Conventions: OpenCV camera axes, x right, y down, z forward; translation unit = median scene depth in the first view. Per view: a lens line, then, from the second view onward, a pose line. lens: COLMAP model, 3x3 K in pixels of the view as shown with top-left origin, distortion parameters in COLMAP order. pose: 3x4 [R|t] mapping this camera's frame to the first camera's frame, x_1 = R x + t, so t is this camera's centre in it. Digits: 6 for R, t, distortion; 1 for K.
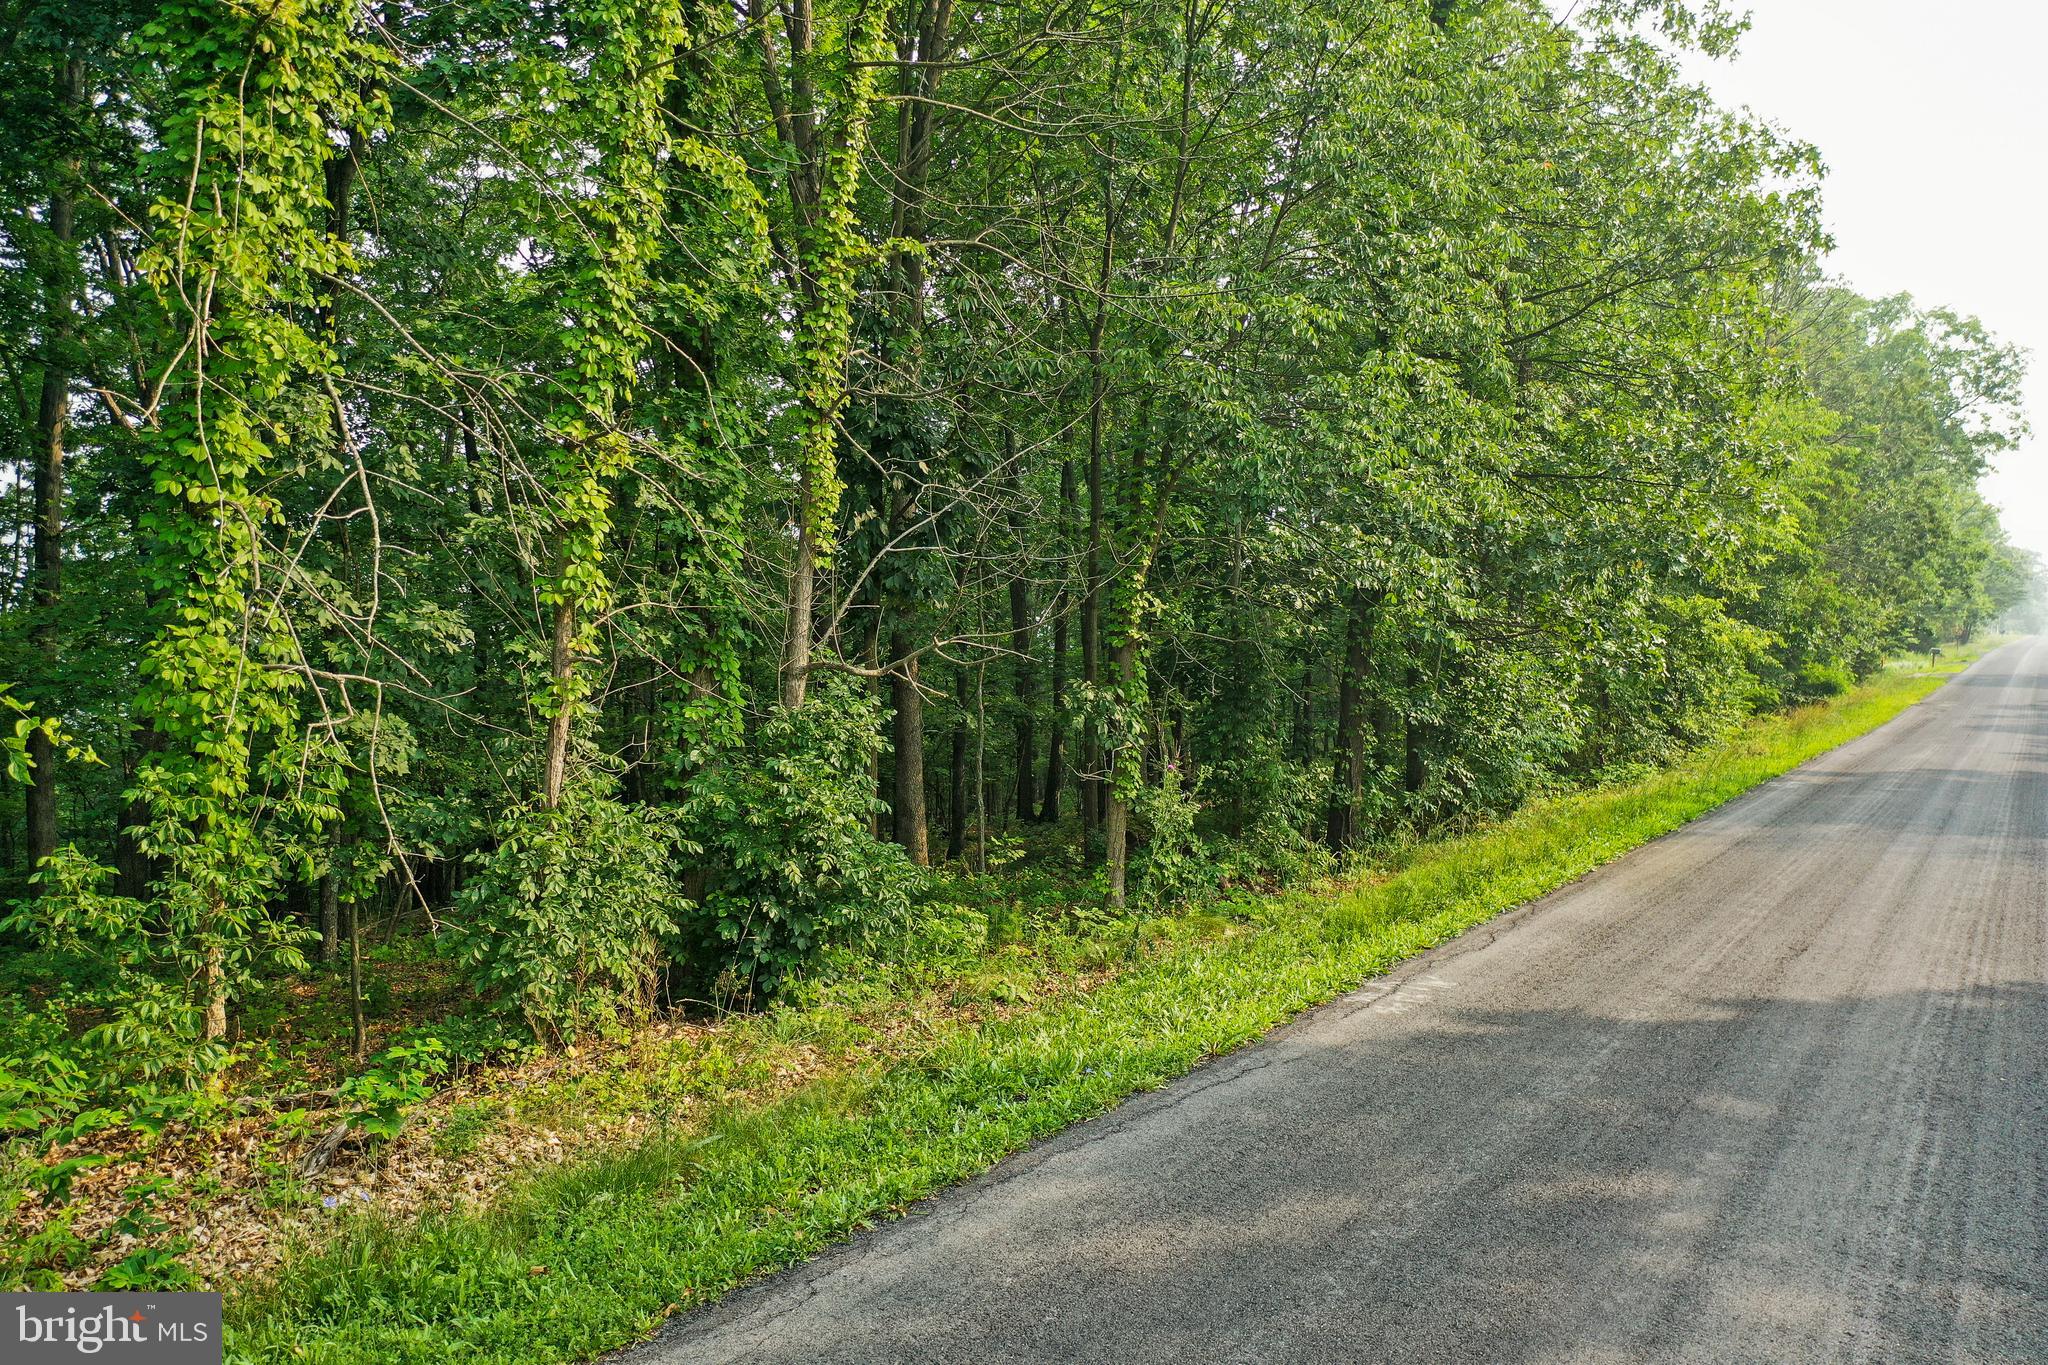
lens RADIAL K [[1623.5, 0, 1012.3], [0, 1623.5, 680.1], [0, 0, 1]] dist [-0.003659, -0.002922]
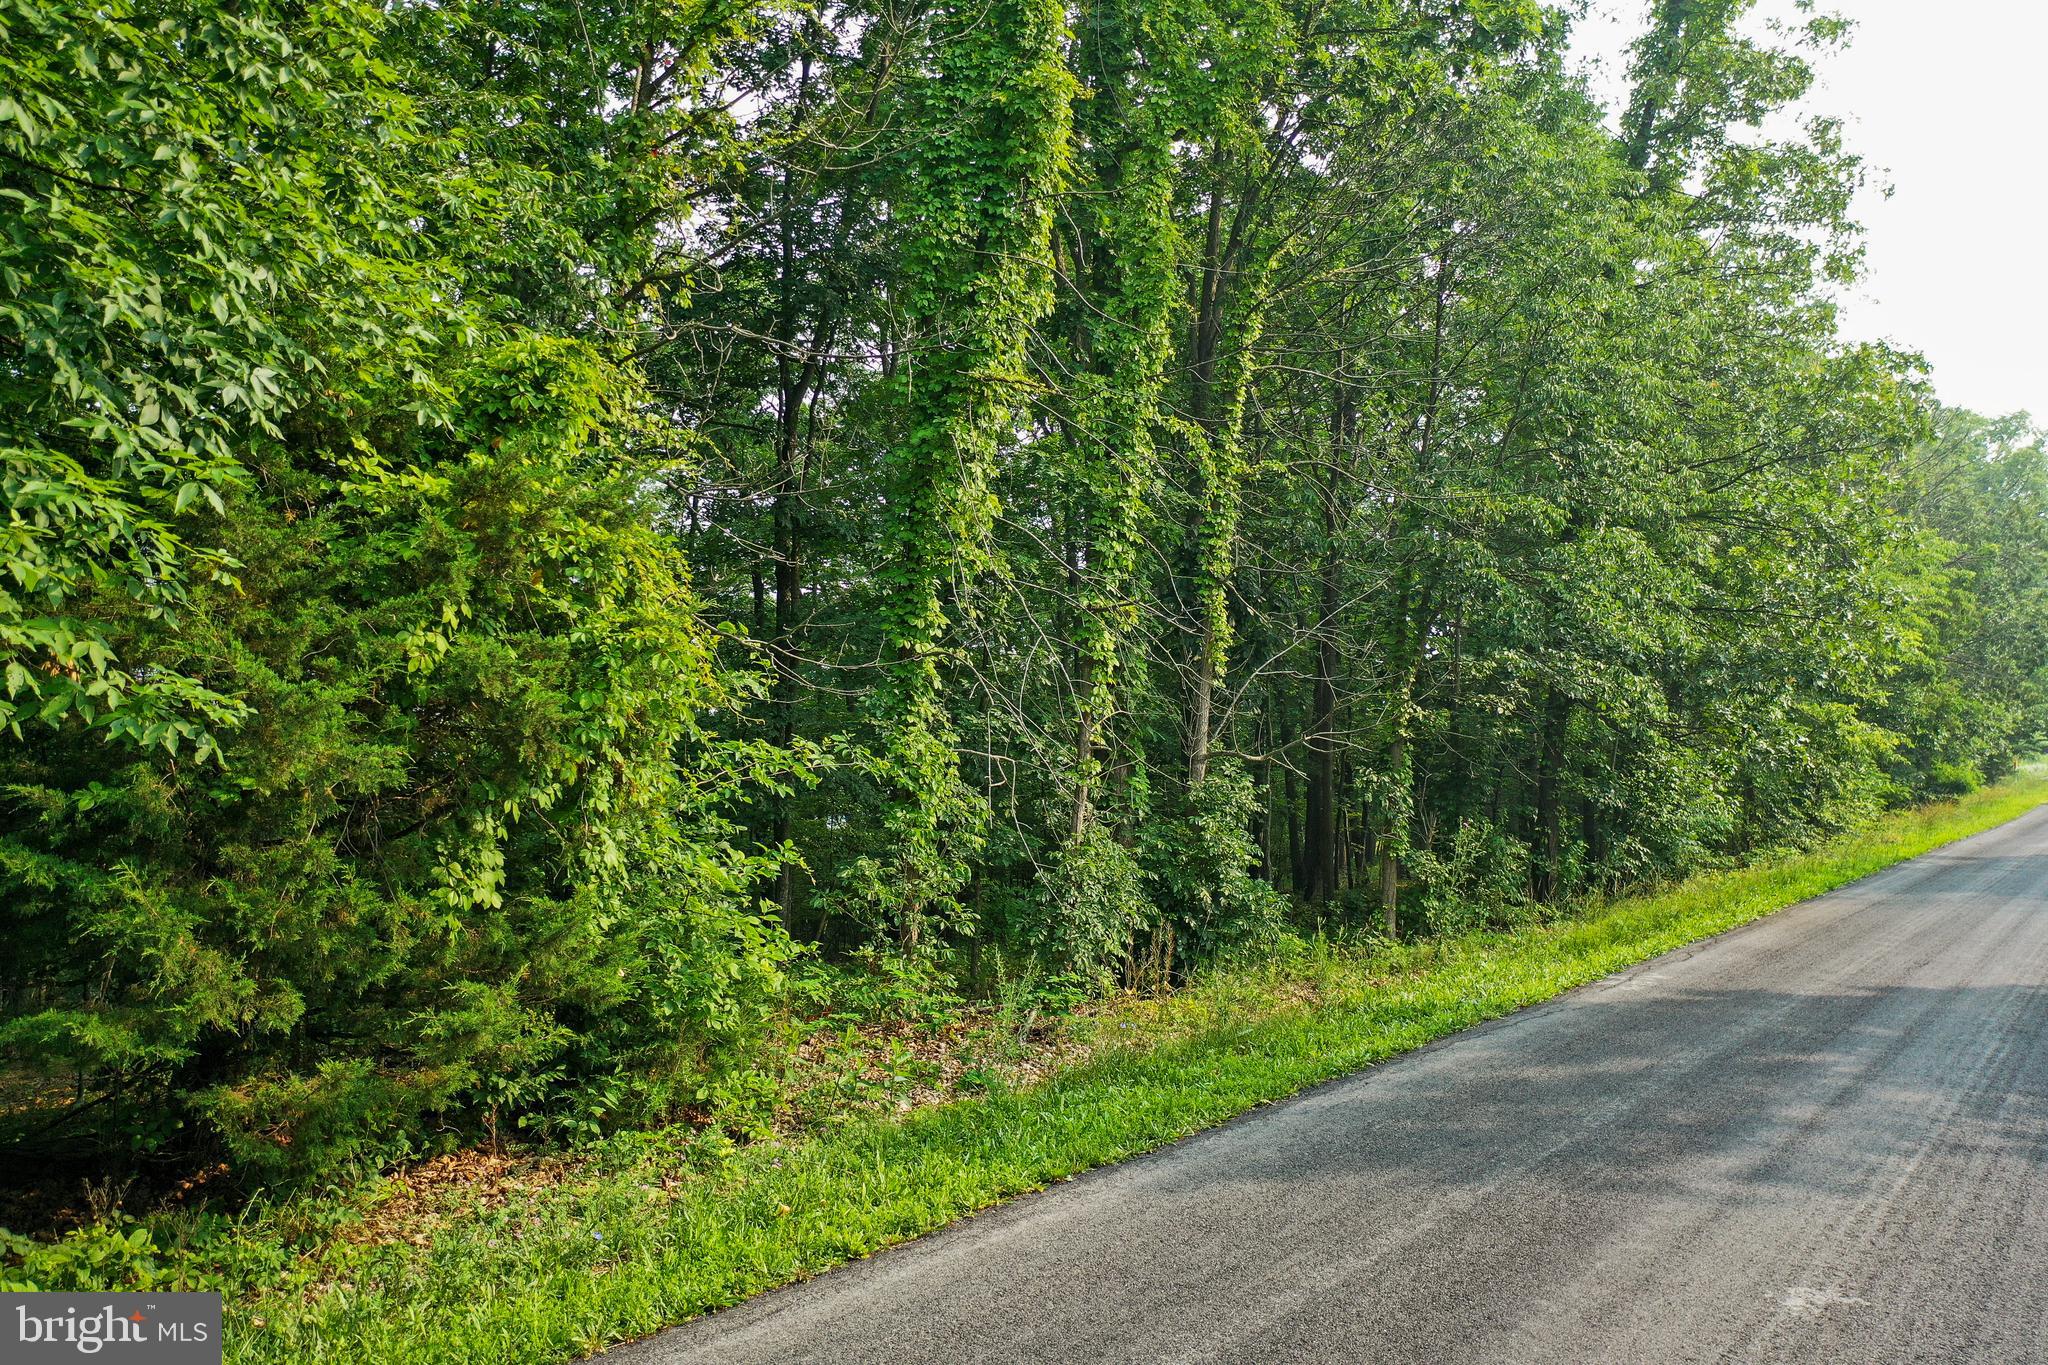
lens RADIAL K [[1623.5, 0, 1012.3], [0, 1623.5, 680.1], [0, 0, 1]] dist [-0.003659, -0.002922]
pose [[0.997863, -0.002171, -0.065298, -0.145449], [-0.002018, 0.997947, -0.064013, 0.013114], [0.065303, 0.064008, 0.995810, -0.325398]]
